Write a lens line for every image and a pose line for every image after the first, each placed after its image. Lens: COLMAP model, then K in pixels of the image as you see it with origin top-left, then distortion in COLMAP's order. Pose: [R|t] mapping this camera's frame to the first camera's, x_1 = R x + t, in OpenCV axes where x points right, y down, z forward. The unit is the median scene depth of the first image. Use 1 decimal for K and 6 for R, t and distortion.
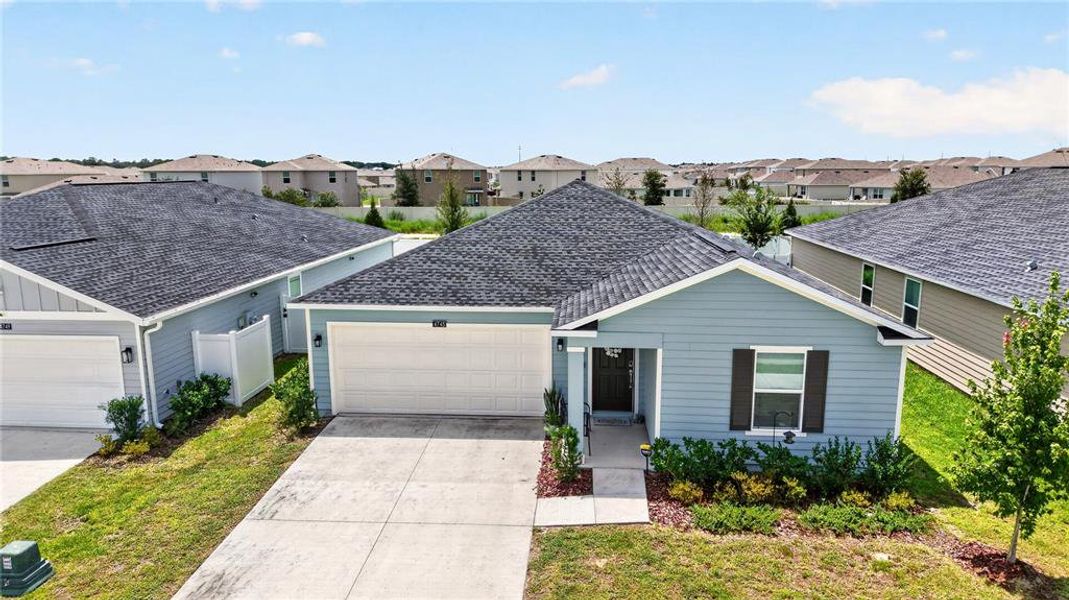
lens RADIAL K [[696.0, 0, 524.6], [0, 696.0, 300.5], [0, 0, 1]] dist [0.022621, -0.007376]
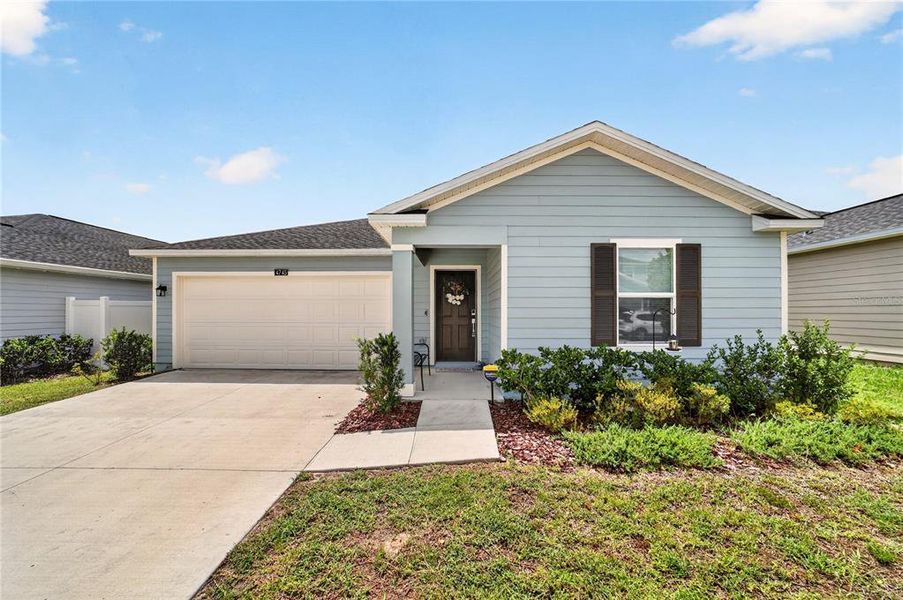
lens RADIAL K [[355.0, 0, 451.3], [0, 355.0, 303.2], [0, 0, 1]] dist [-0.027949, 0.003652]
pose [[0.997379, 0.008064, 0.071906, 0.109550], [0.006408, 0.980022, -0.198787, 0.234126], [-0.072073, 0.198727, 0.977401, 0.648606]]
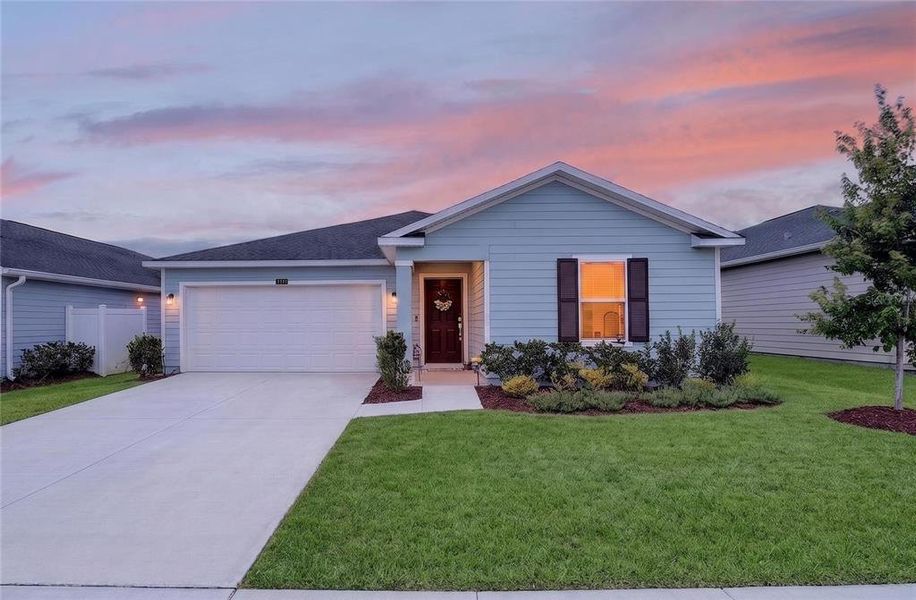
lens RADIAL K [[466.0, 0, 416.6], [0, 466.0, 318.1], [0, 0, 1]] dist [-0.036366, 0.000830]
pose [[0.998445, 0.000458, 0.055737, 0.058477], [0.009903, 0.982600, -0.185471, 0.294228], [-0.054852, 0.185735, 0.981068, 0.380558]]
